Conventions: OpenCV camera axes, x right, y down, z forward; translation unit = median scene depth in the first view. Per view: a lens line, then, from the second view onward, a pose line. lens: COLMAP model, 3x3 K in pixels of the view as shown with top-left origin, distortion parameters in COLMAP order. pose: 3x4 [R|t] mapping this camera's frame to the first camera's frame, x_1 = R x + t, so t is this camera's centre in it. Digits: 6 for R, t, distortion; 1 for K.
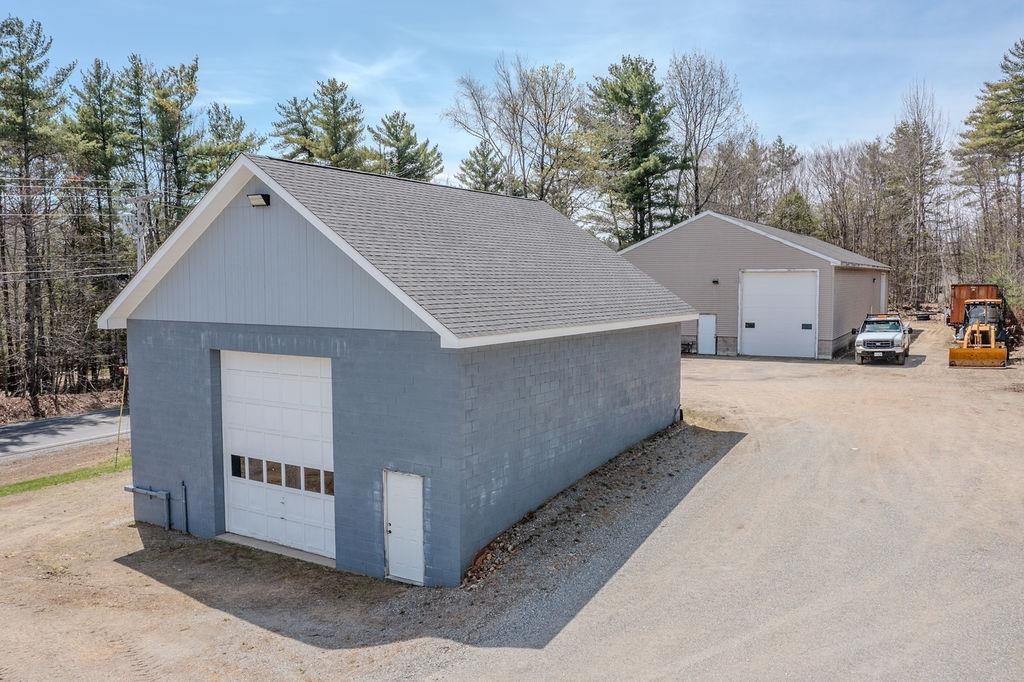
lens RADIAL K [[815.4, 0, 512.0], [0, 815.4, 341.0], [0, 0, 1]] dist [-0.009000, 0.002515]
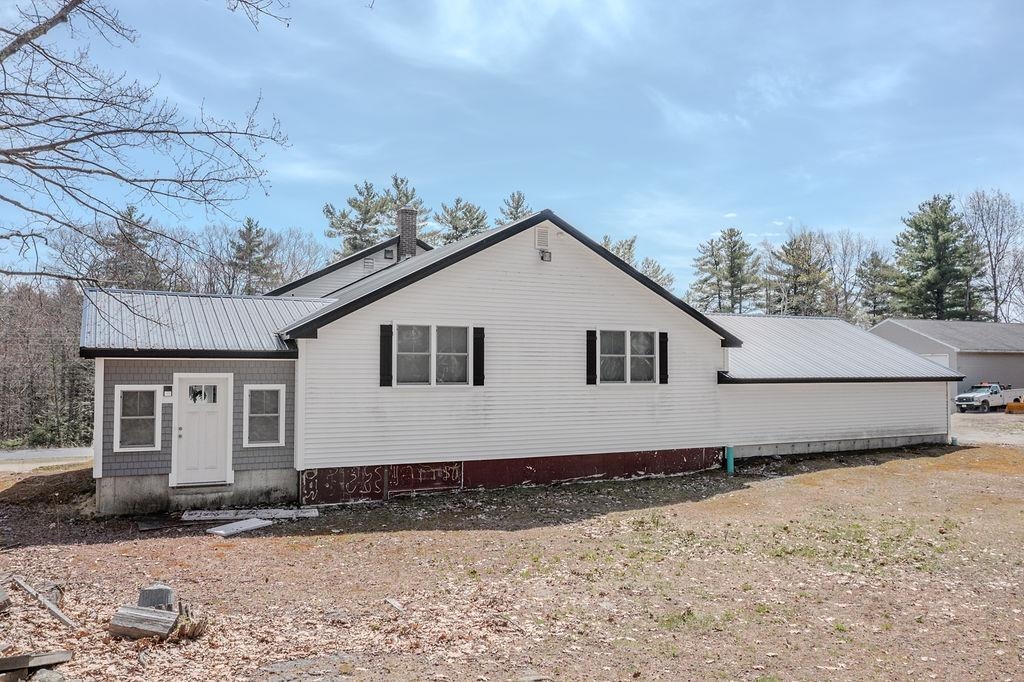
lens RADIAL K [[813.0, 0, 513.9], [0, 813.0, 338.0], [0, 0, 1]] dist [-0.020844, 0.010773]
pose [[0.813580, -0.015161, -0.581255, 1.310947], [-0.047141, 0.994649, -0.091927, 0.145476], [0.579539, 0.102191, 0.808512, -1.711843]]
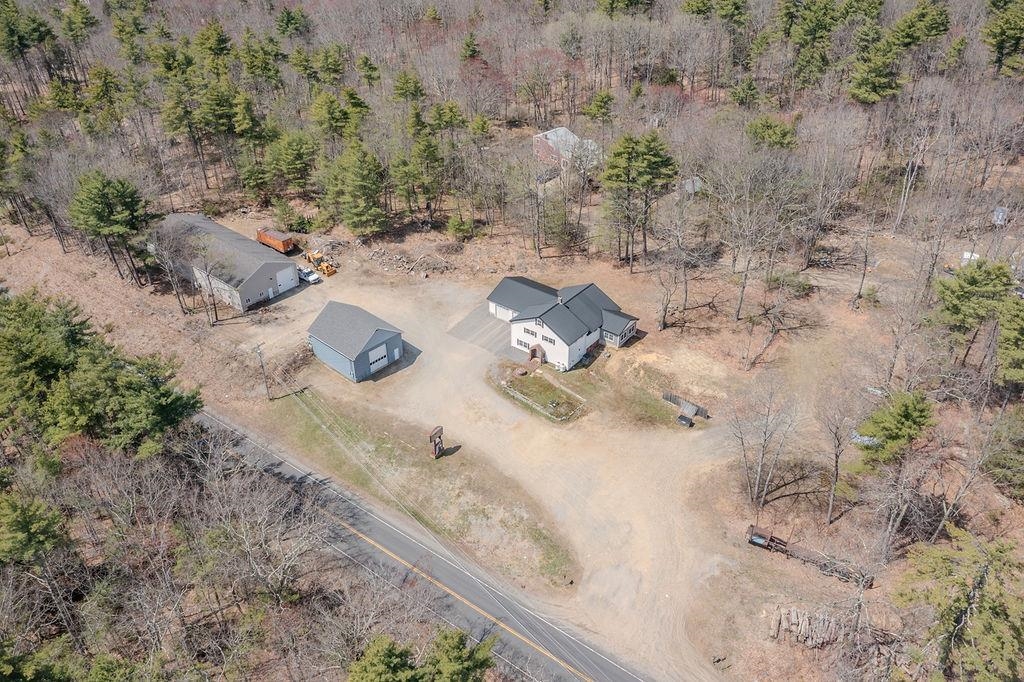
lens RADIAL K [[813.0, 0, 513.9], [0, 813.0, 338.0], [0, 0, 1]] dist [-0.020844, 0.010773]
pose [[0.181833, -0.538976, 0.822460, -5.837727], [0.072323, 0.841469, 0.535443, -3.757338], [-0.980666, -0.037878, 0.191988, -1.584019]]
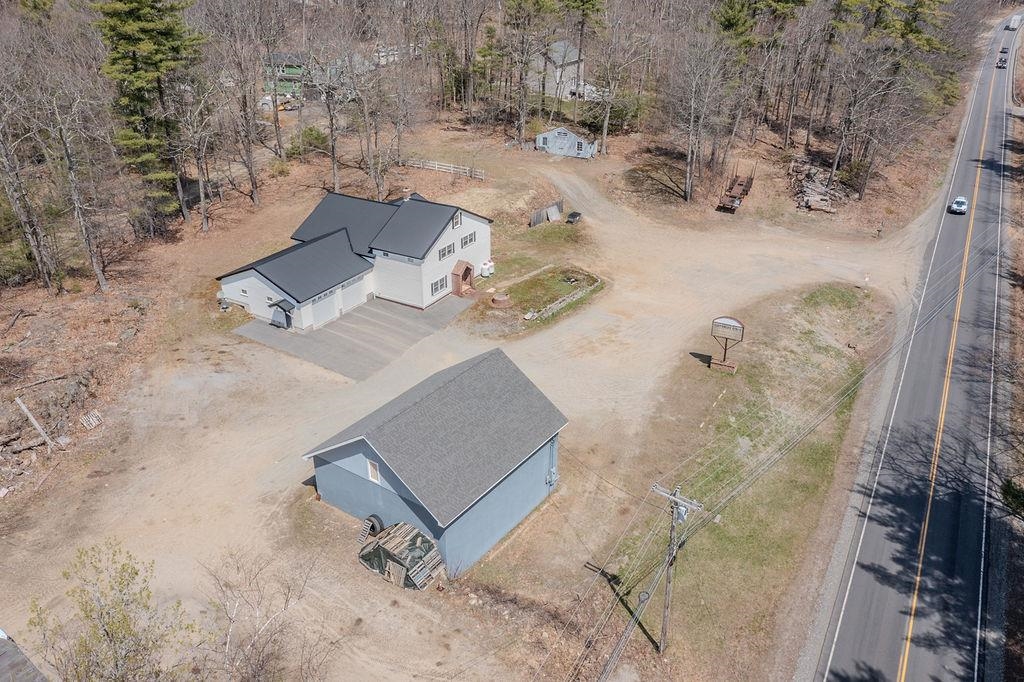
lens RADIAL K [[813.0, 0, 513.9], [0, 813.0, 338.0], [0, 0, 1]] dist [-0.020844, 0.010773]
pose [[-0.998601, -0.019940, 0.048976, -0.483155], [0.007919, 0.859352, 0.511323, -1.669428], [-0.052283, 0.510995, -0.857992, 3.285699]]
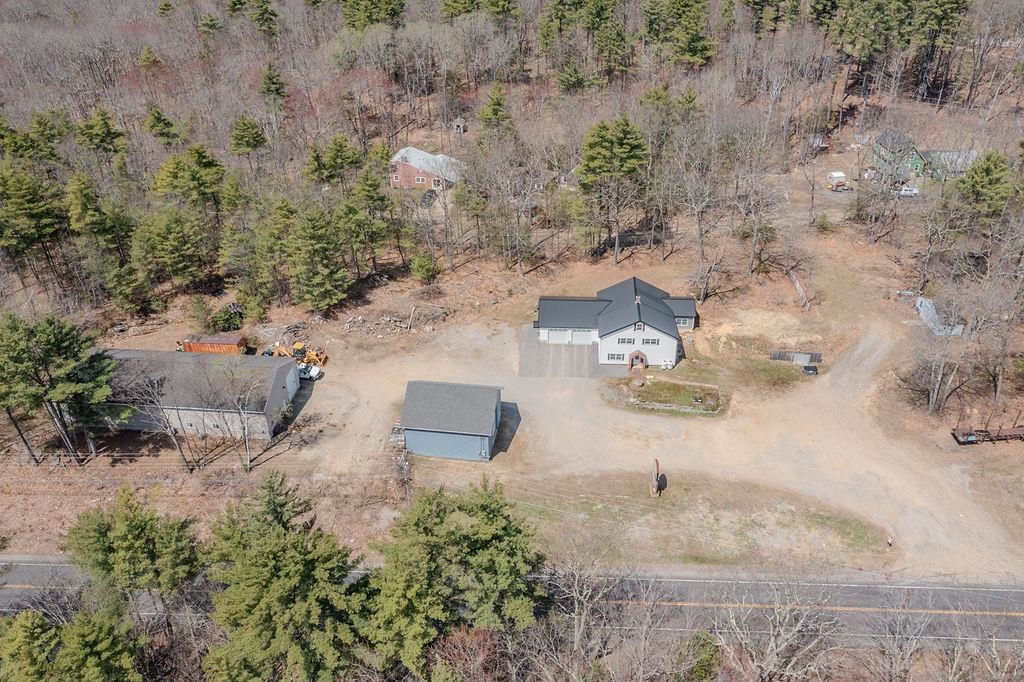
lens RADIAL K [[831.7, 0, 512.0], [0, 831.7, 341.0], [0, 0, 1]] dist [-0.009601, 0.000266]
pose [[-0.394297, -0.477142, 0.785408, -4.865640], [0.082589, 0.832792, 0.547390, -3.746558], [-0.915264, 0.280700, -0.288961, 2.431062]]
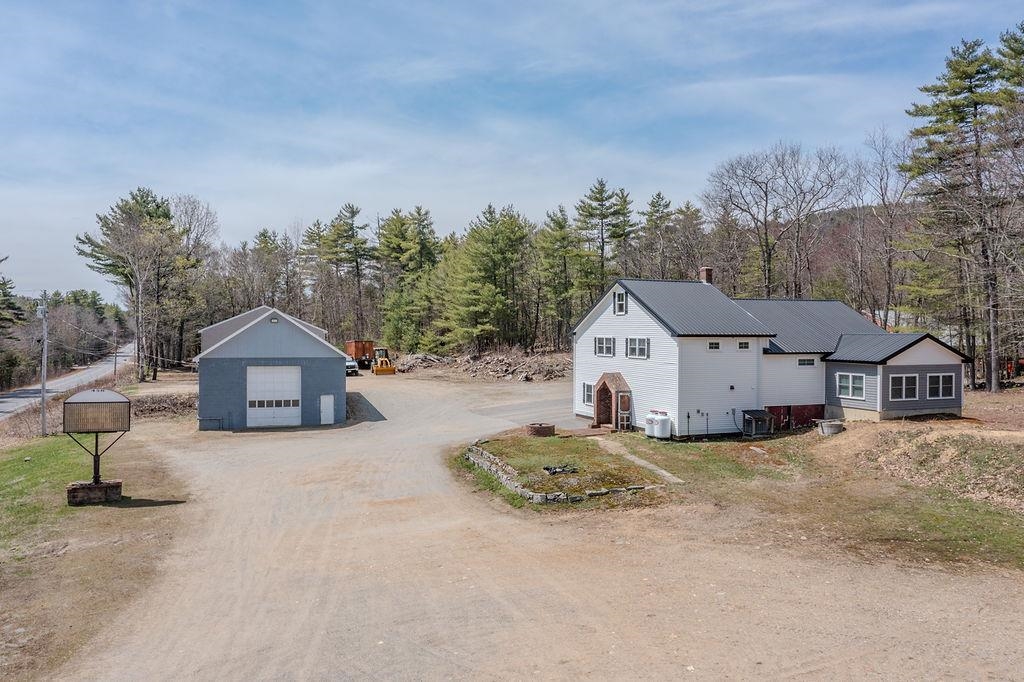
lens RADIAL K [[813.0, 0, 513.9], [0, 813.0, 338.0], [0, 0, 1]] dist [-0.020844, 0.010773]
pose [[0.651791, 0.000618, 0.758398, -2.030325], [0.046900, 0.998053, -0.041120, 0.076983], [-0.756947, 0.062371, 0.650493, -1.780386]]
